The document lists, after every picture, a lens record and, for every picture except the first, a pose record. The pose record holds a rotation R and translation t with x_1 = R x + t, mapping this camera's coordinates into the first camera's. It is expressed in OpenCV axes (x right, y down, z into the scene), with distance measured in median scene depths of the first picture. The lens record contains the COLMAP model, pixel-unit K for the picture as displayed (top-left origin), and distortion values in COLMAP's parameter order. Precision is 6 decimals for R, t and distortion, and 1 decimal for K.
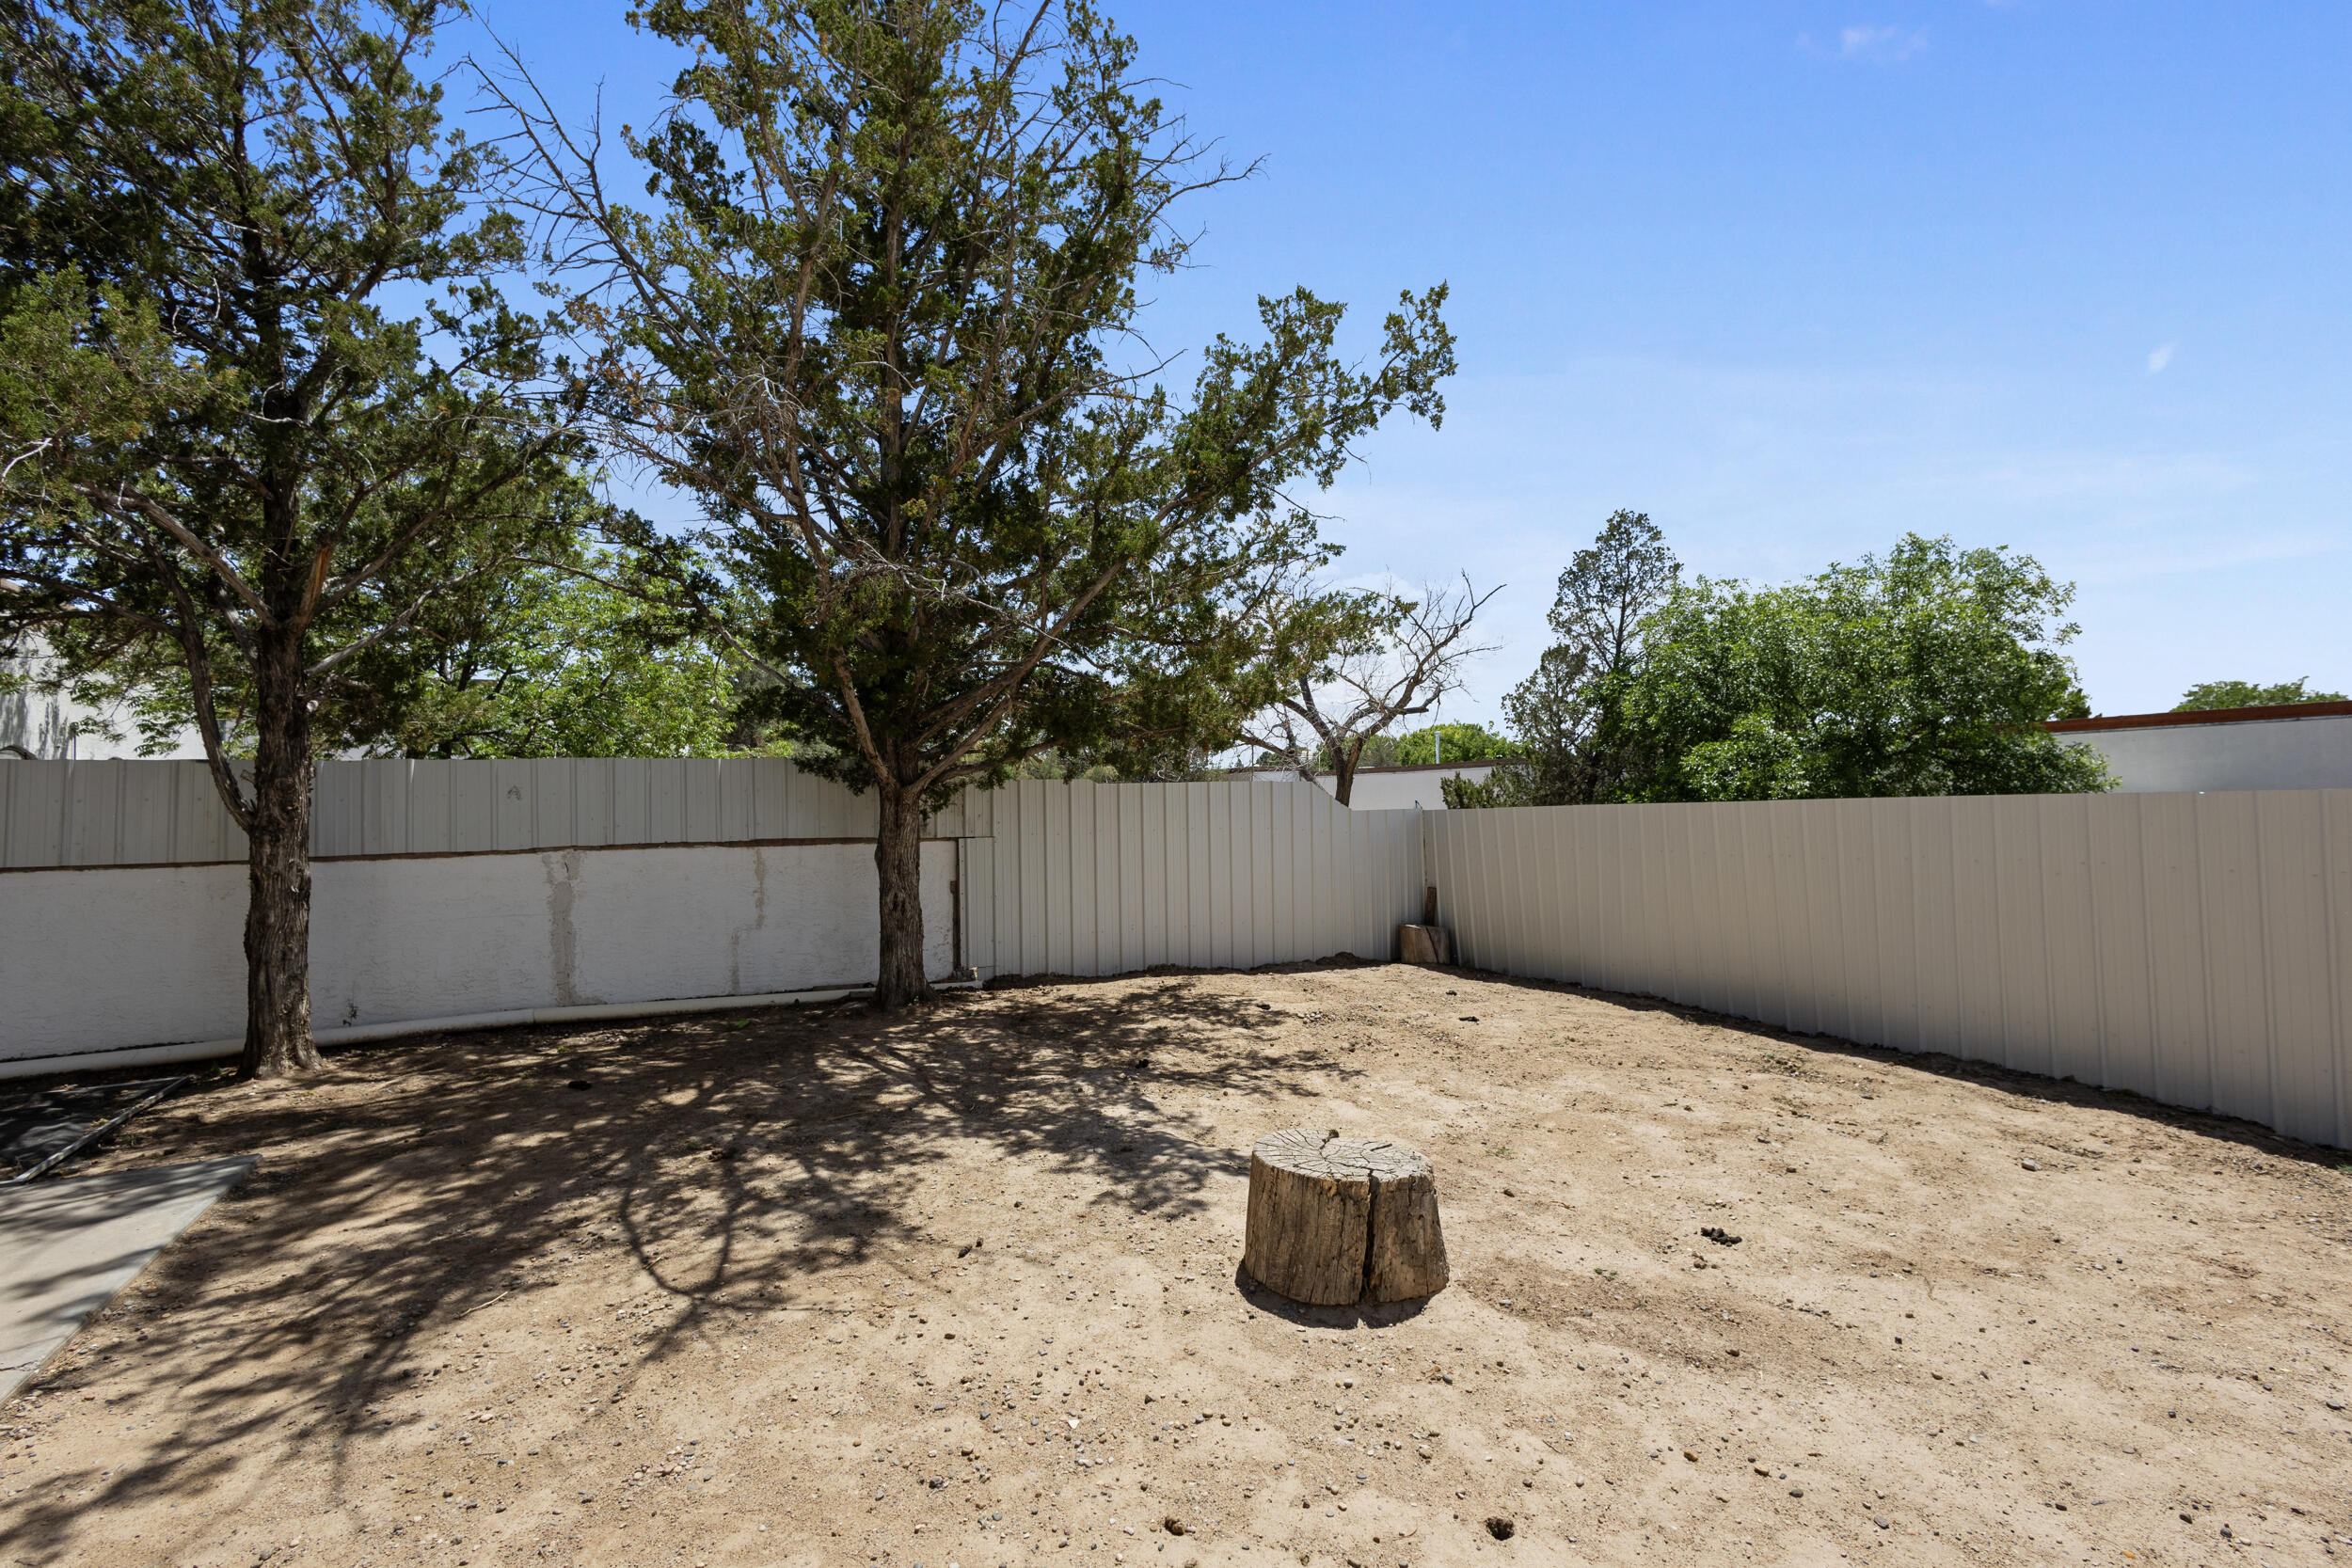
lens RADIAL K [[1079.2, 0, 1178.0], [0, 1079.2, 779.9], [0, 0, 1]] dist [0.010597, -0.004549]
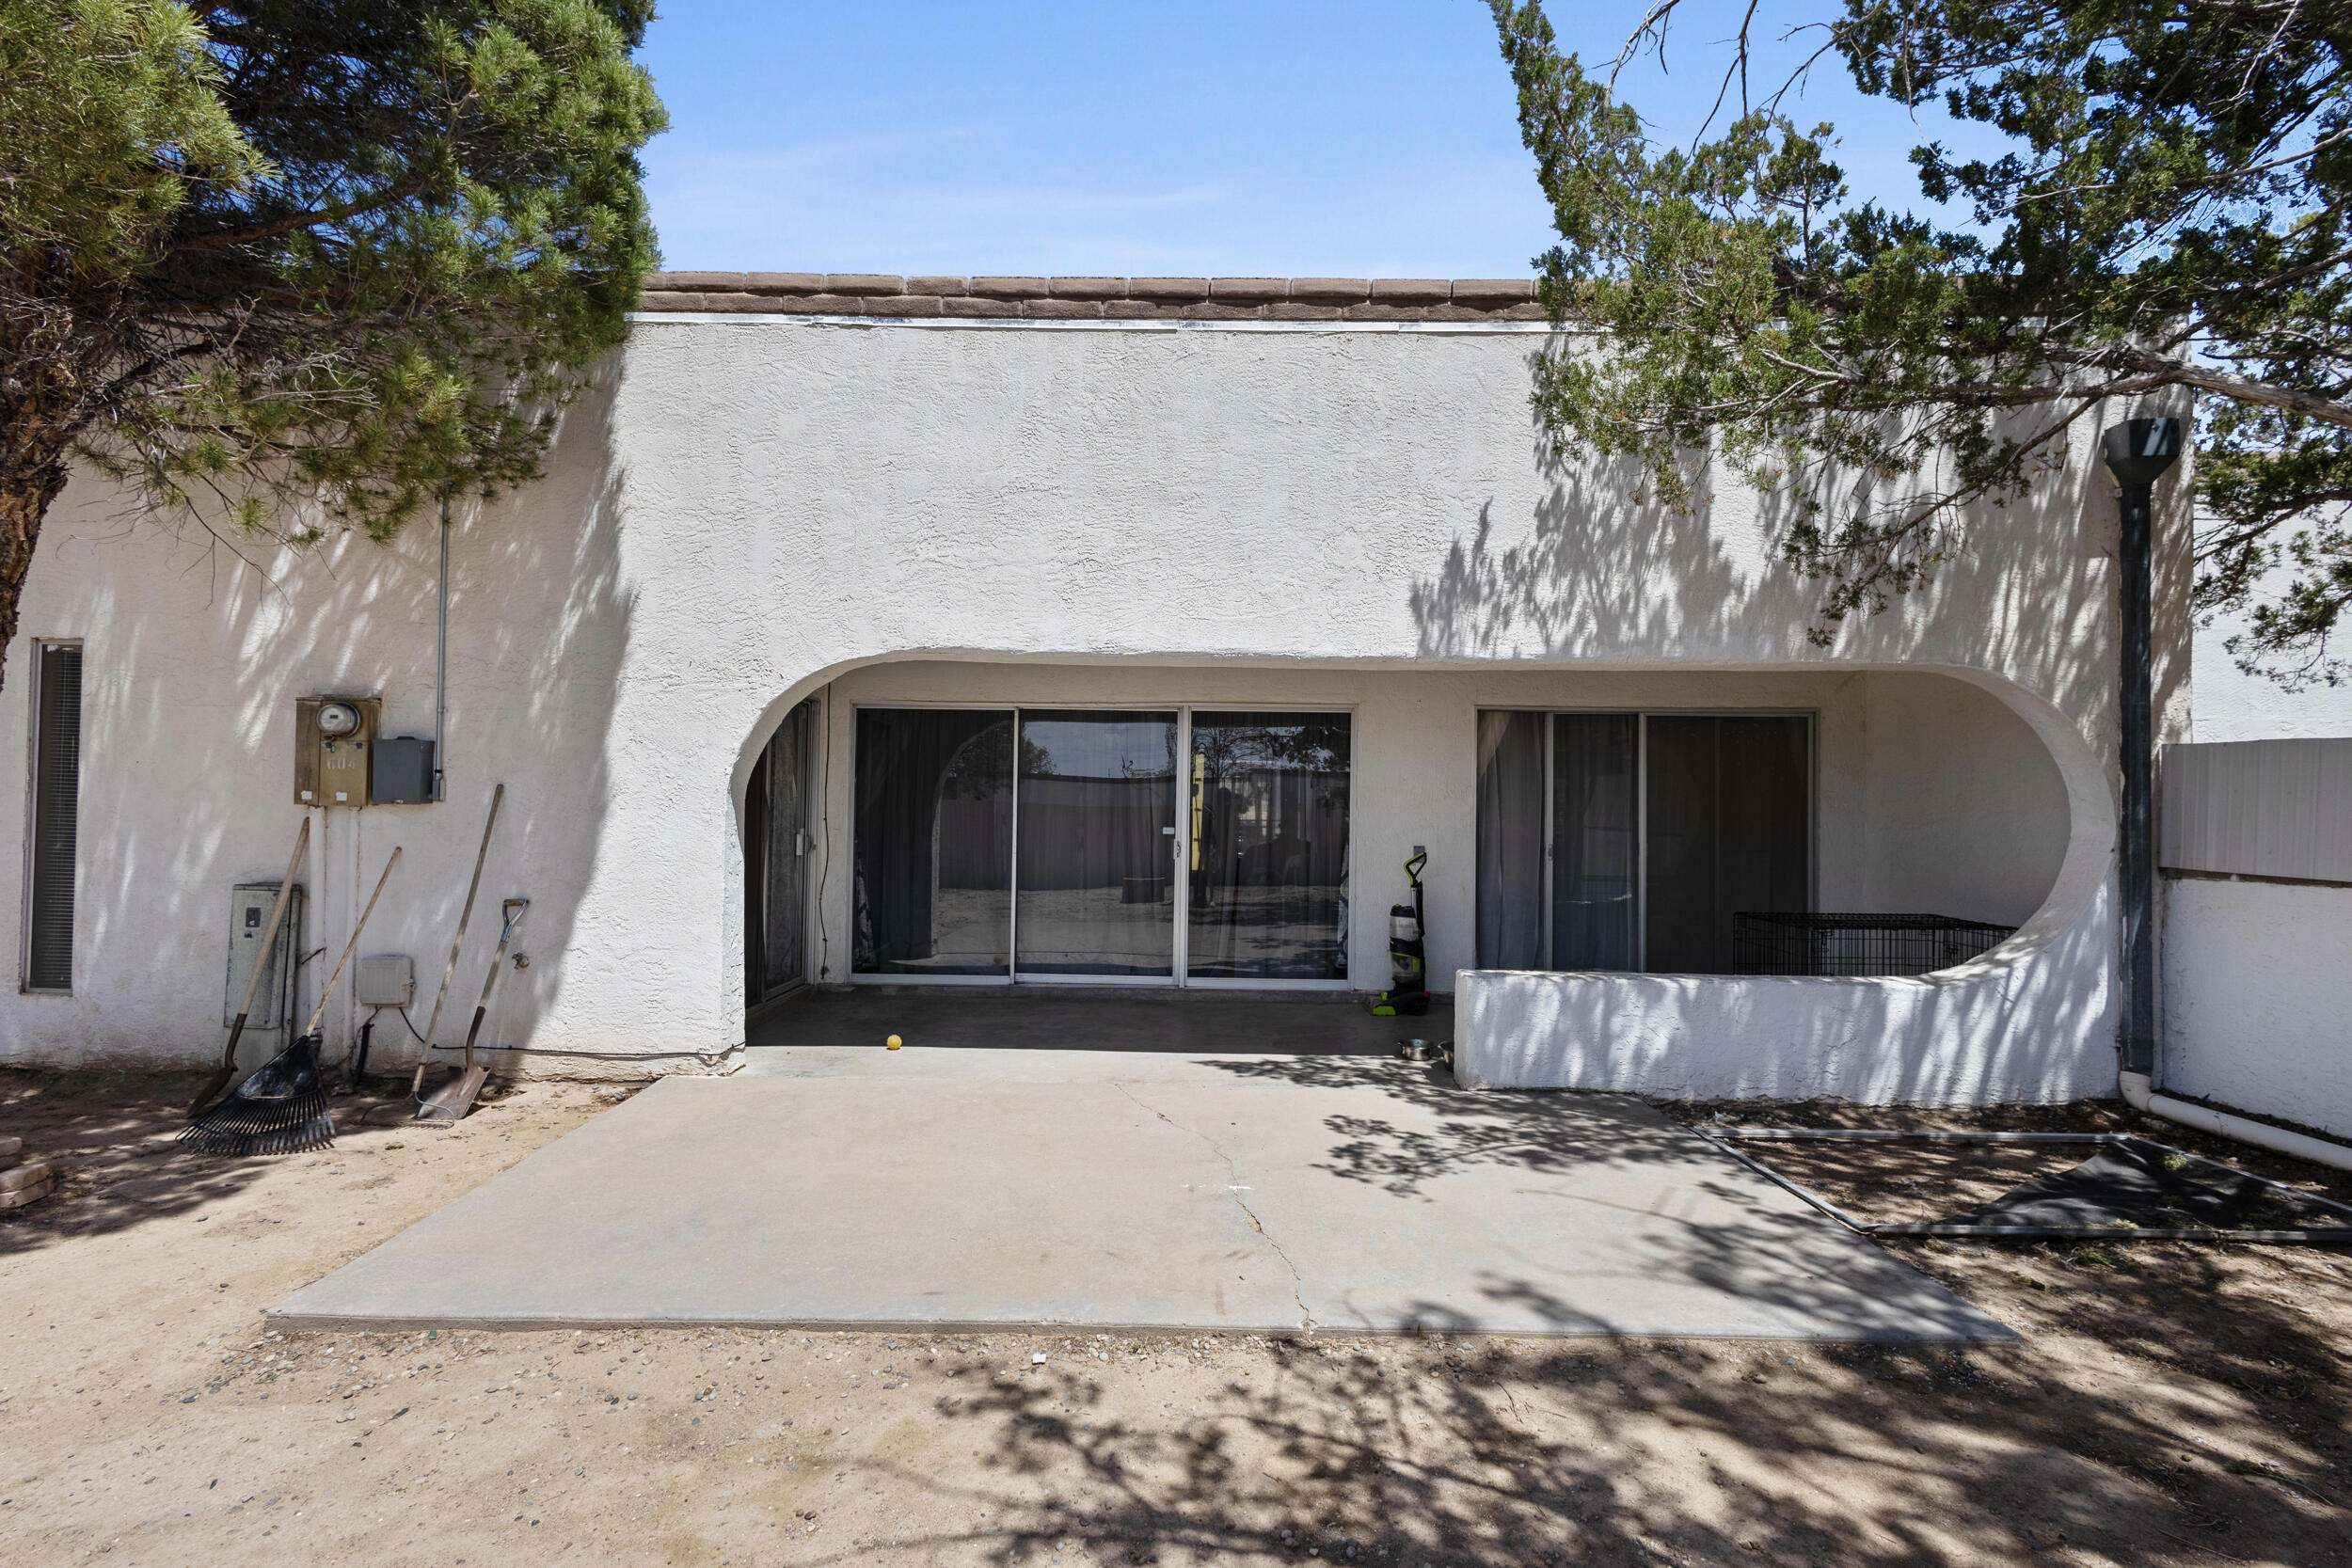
lens RADIAL K [[1079.2, 0, 1178.0], [0, 1079.2, 779.9], [0, 0, 1]] dist [0.010597, -0.004549]
pose [[-0.460802, -0.003924, -0.887494, -0.034419], [0.015389, 0.999805, -0.012411, 0.010881], [0.887369, -0.019377, -0.460652, 0.866732]]
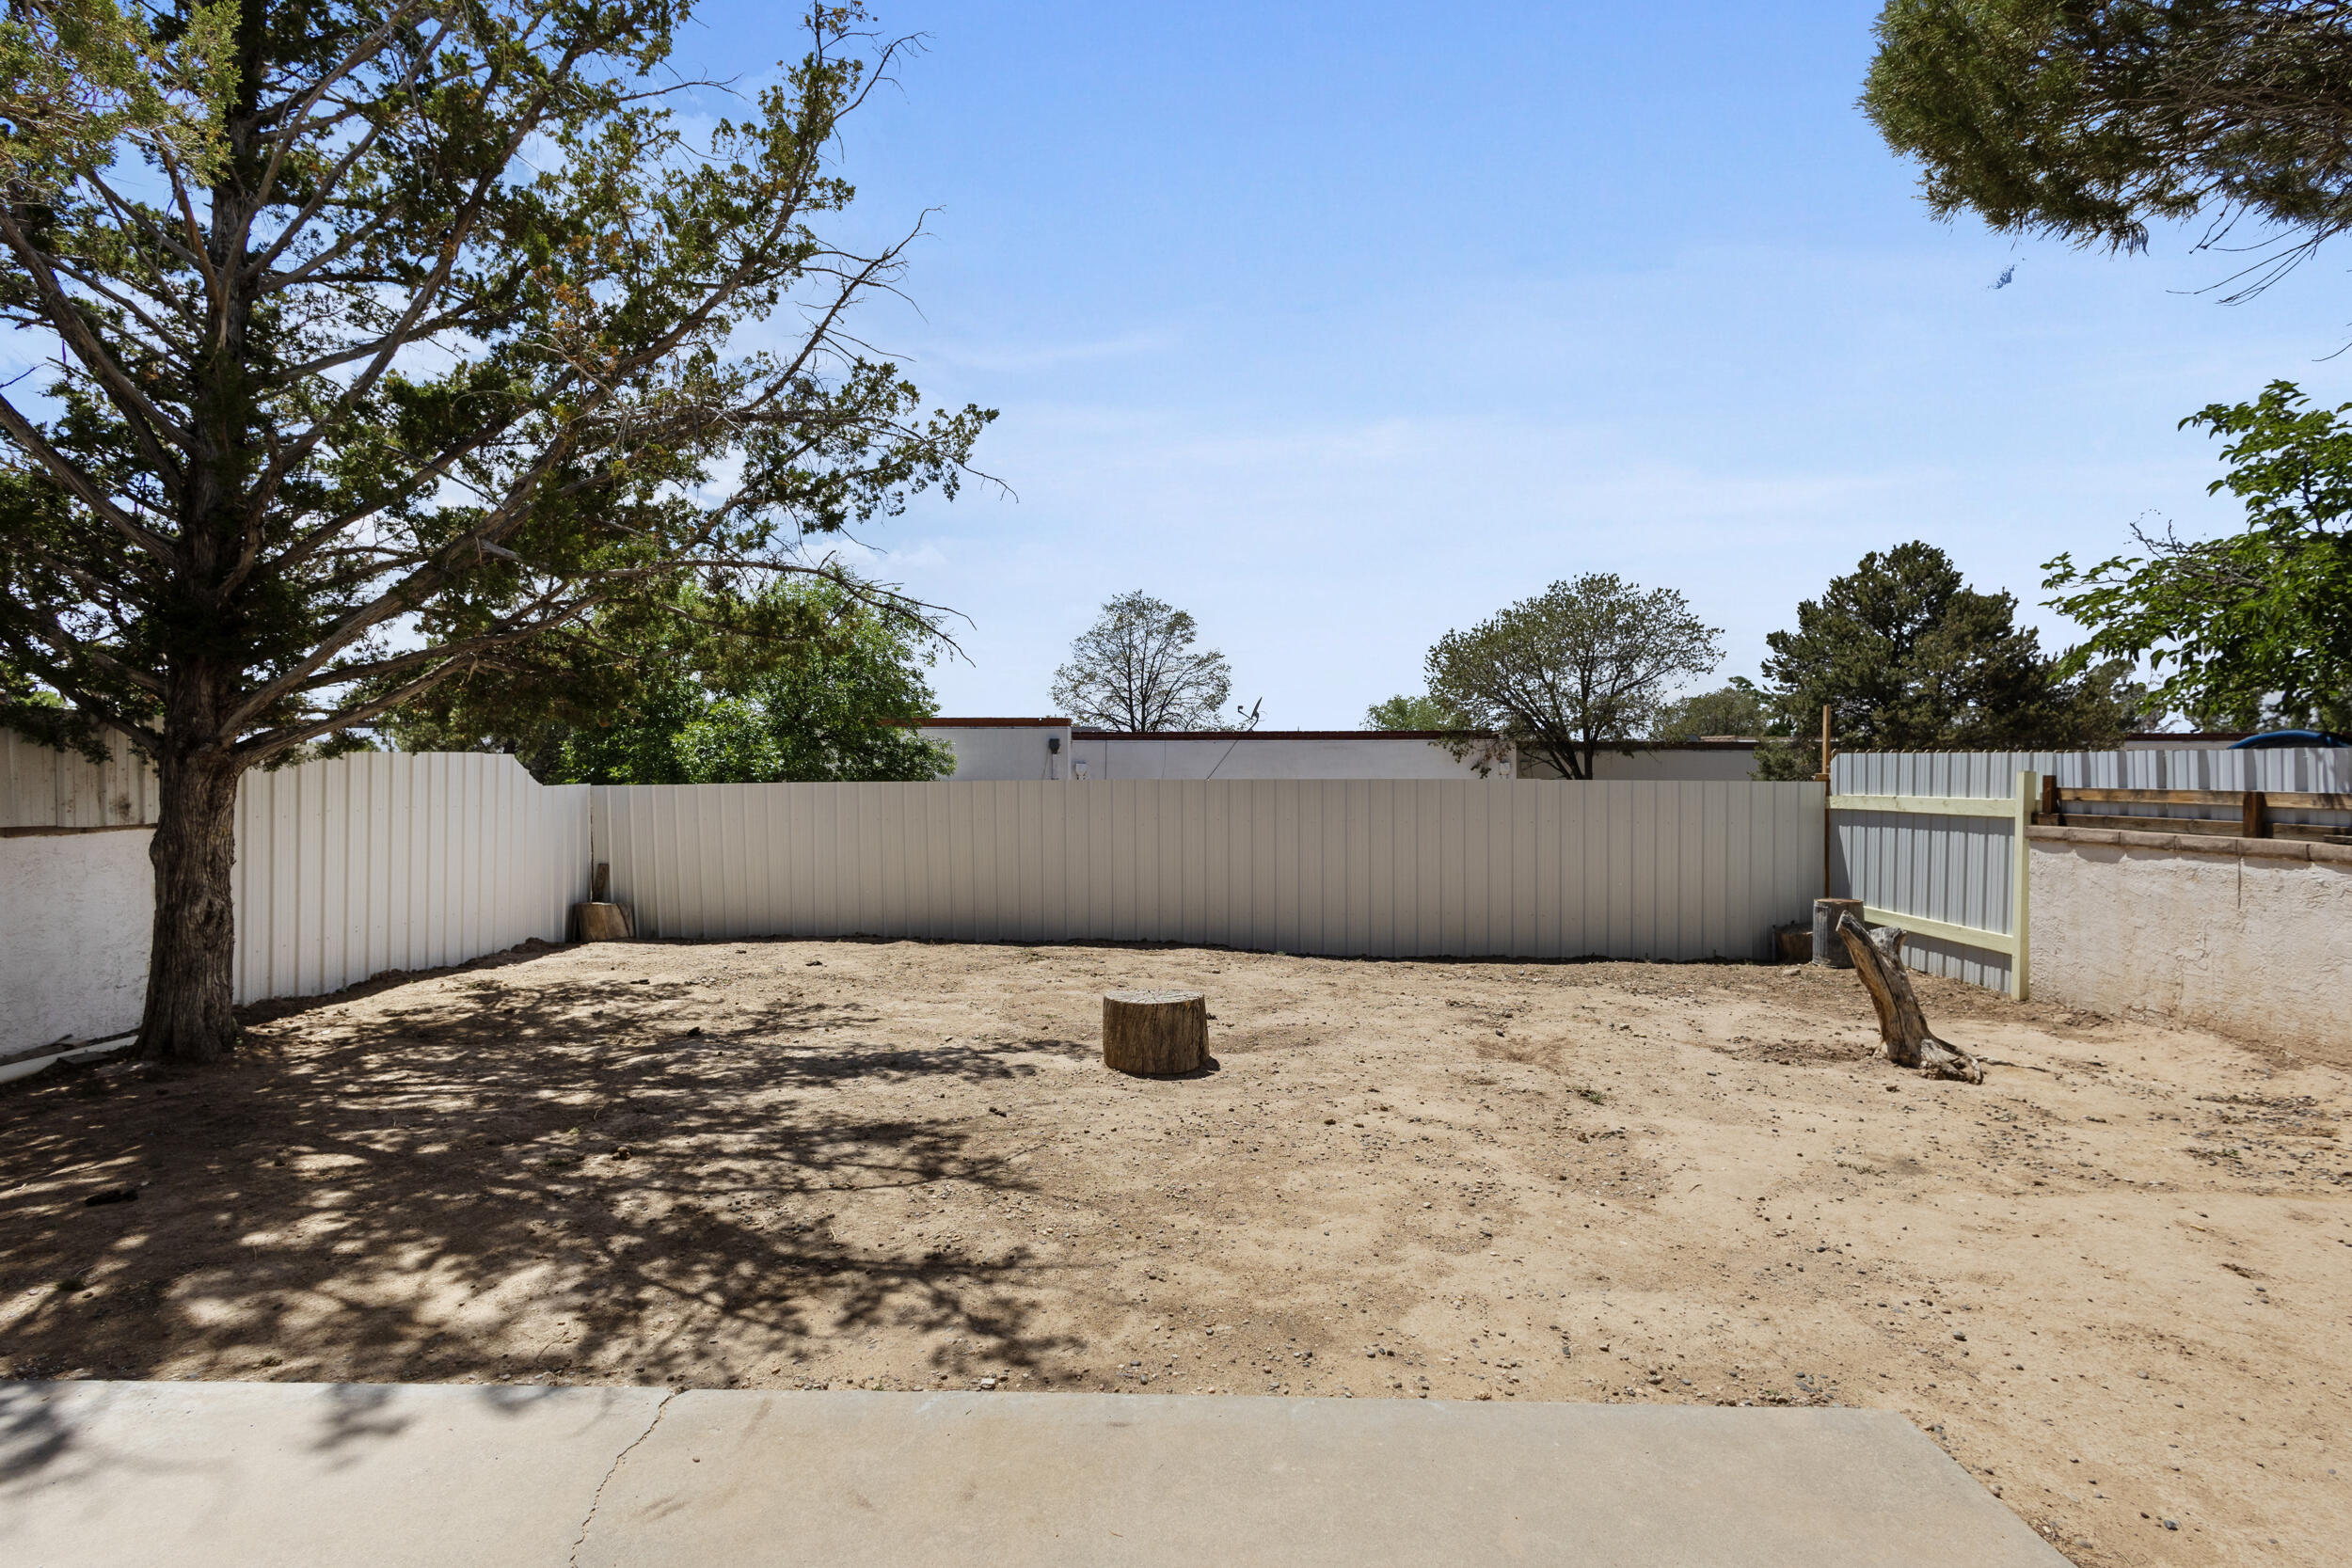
lens RADIAL K [[1149.7, 0, 1186.0], [0, 1149.7, 770.6], [0, 0, 1]] dist [0.006204, -0.000126]
pose [[0.462584, 0.014503, 0.886457, -1.090209], [-0.029489, 0.999565, -0.000966, -0.001184], [-0.886085, -0.025694, 0.462810, 0.105574]]
